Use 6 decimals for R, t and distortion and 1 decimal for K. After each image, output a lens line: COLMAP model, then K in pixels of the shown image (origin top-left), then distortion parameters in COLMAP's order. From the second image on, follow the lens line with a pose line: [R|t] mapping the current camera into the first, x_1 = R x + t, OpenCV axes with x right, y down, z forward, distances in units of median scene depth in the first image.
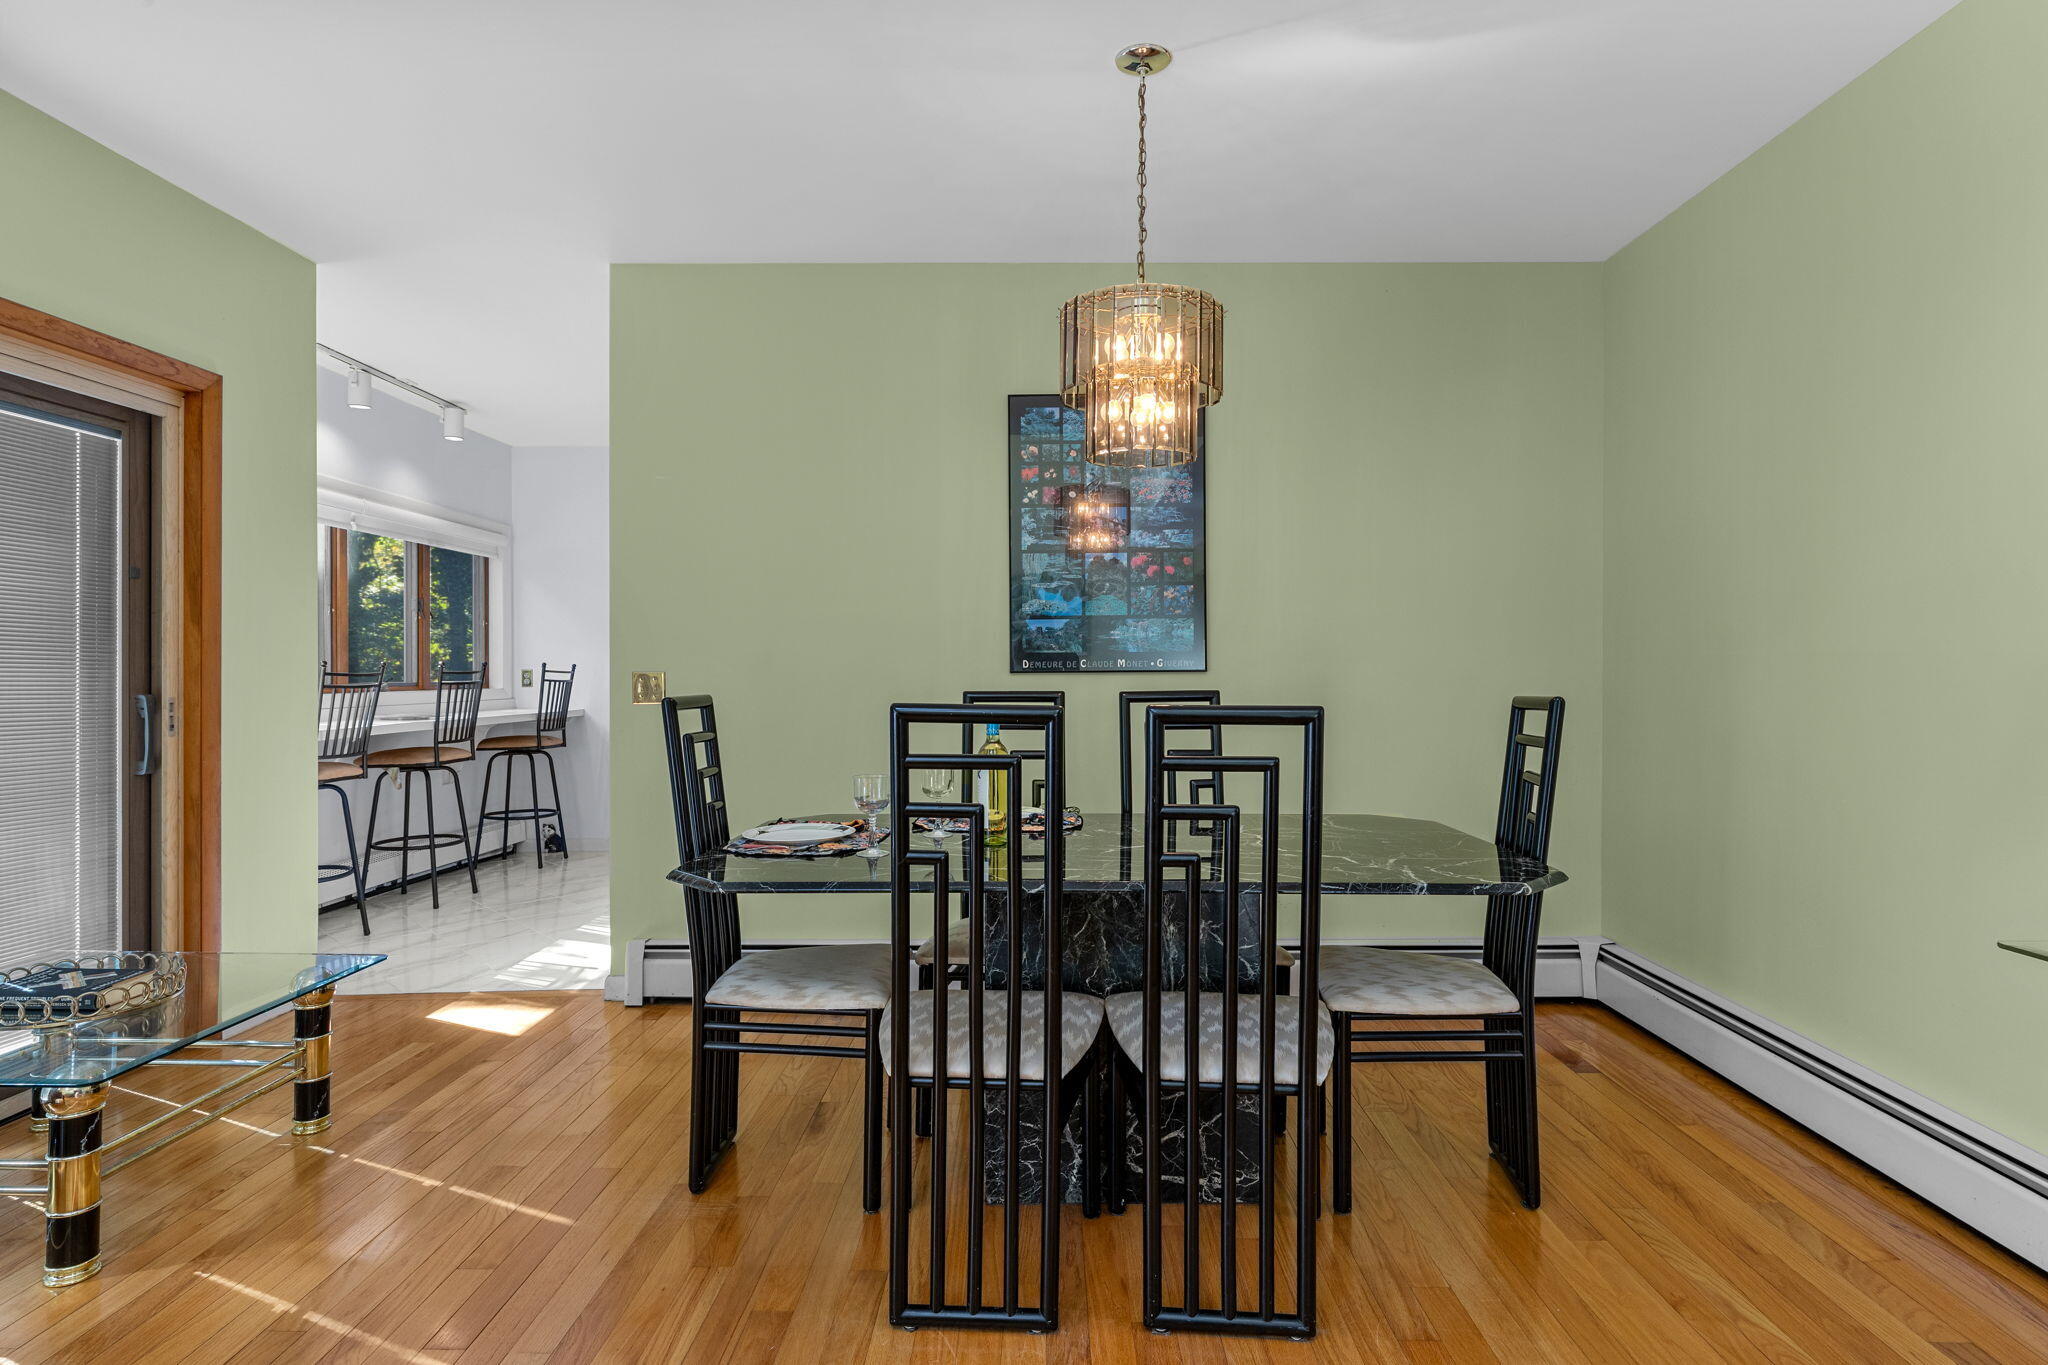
lens RADIAL K [[1074.4, 0, 1024.0], [0, 1074.4, 682.5], [0, 0, 1]] dist [0.001331, 0.000117]
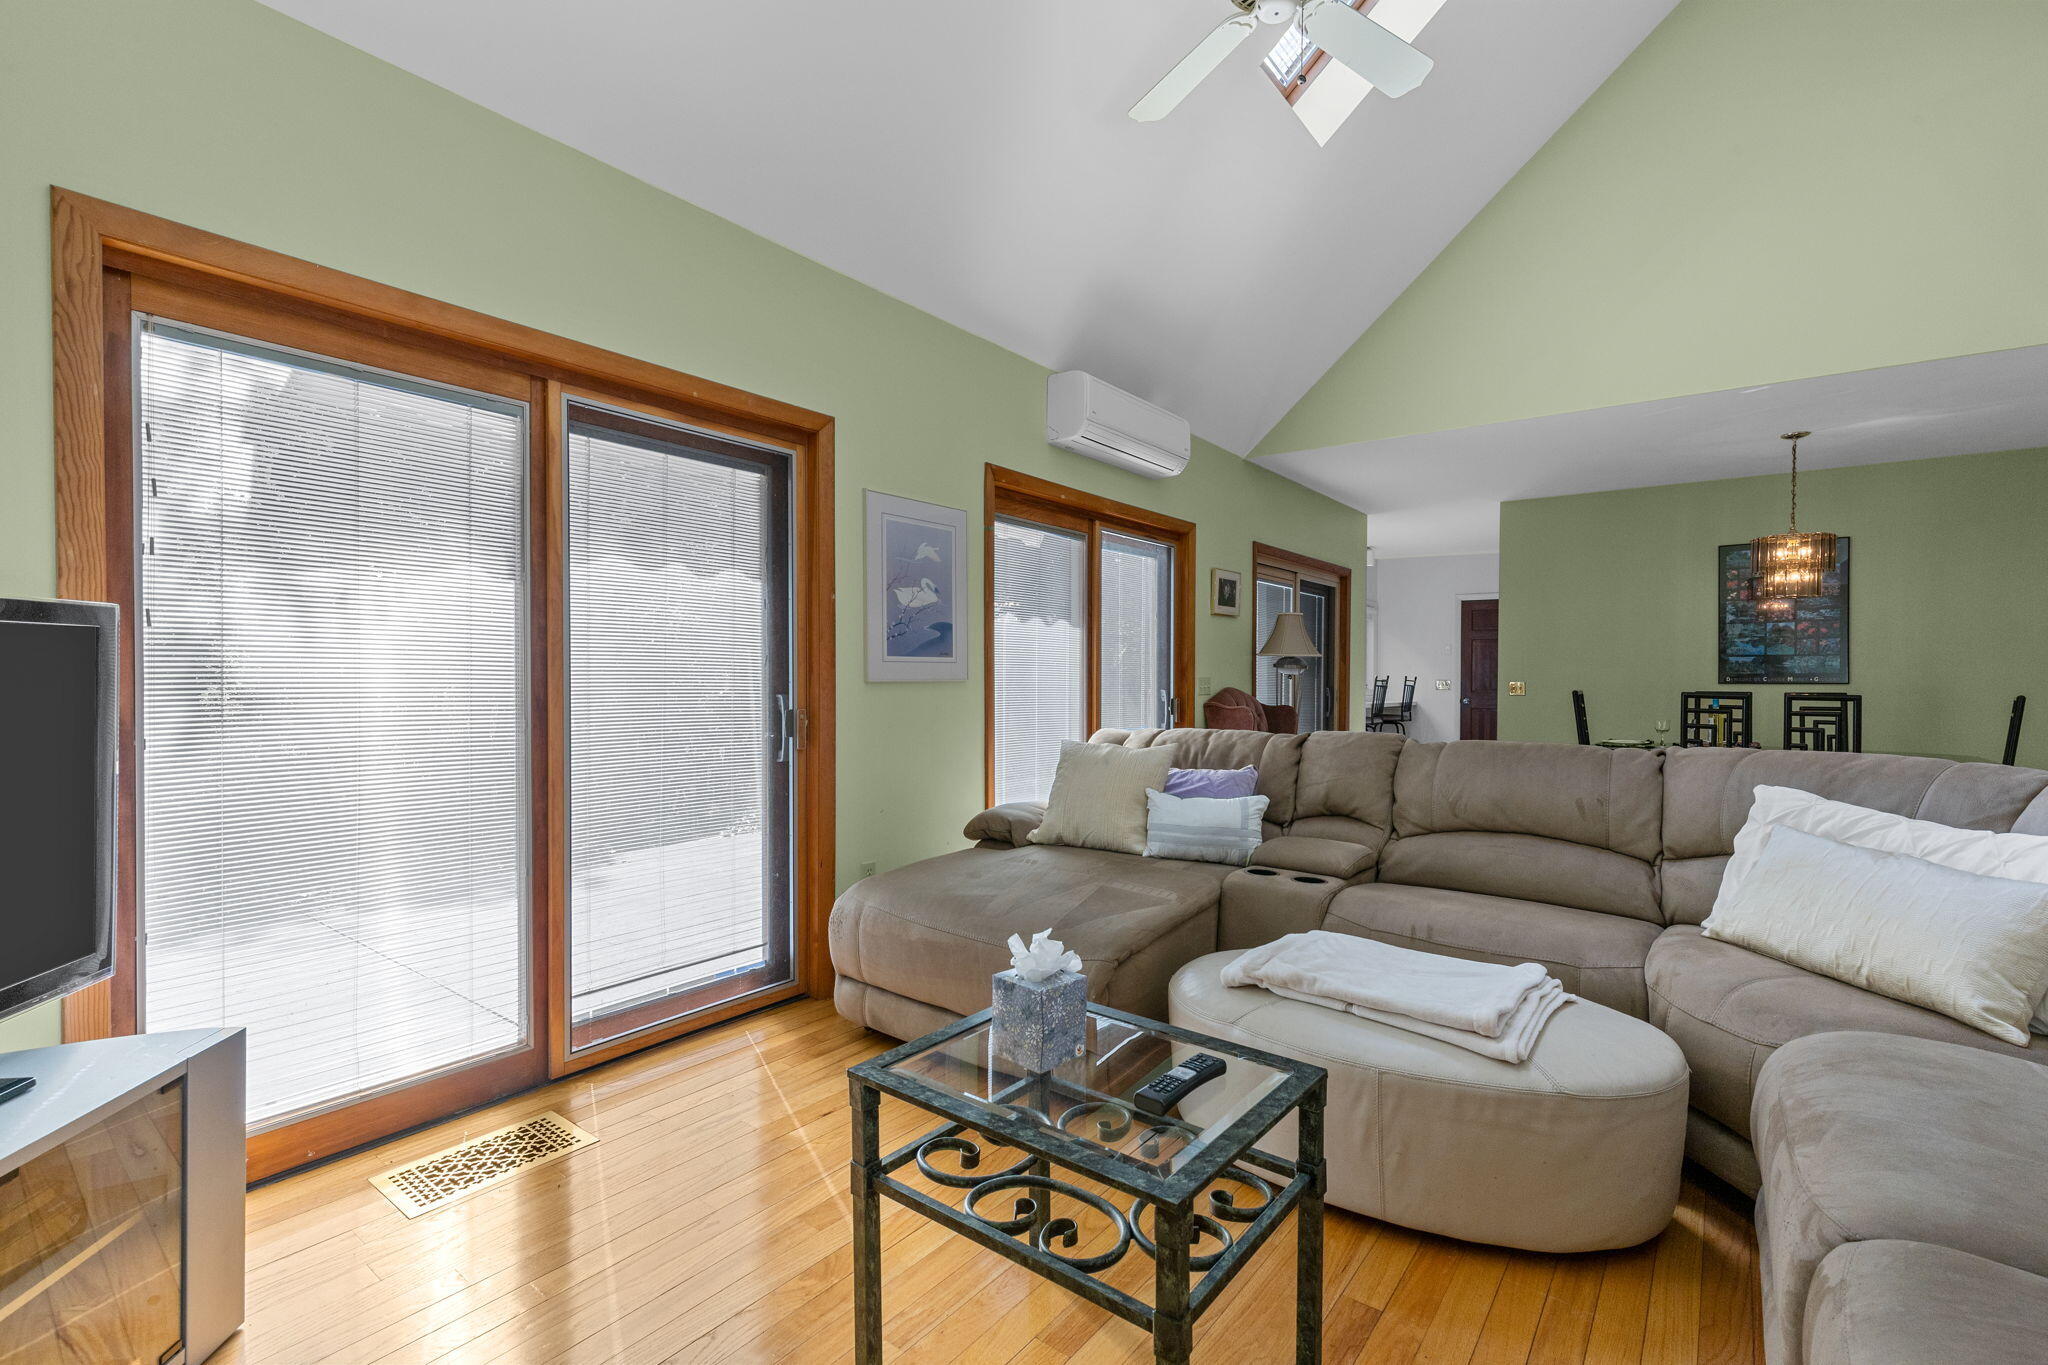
lens RADIAL K [[908.9, 0, 1024.0], [0, 908.9, 682.5], [0, 0, 1]] dist [-0.000867, -0.000107]
pose [[0.799499, 0.009439, -0.600593, -0.019777], [-0.014075, 0.999896, -0.003022, 0.008230], [0.600502, 0.010870, 0.799549, -0.730286]]
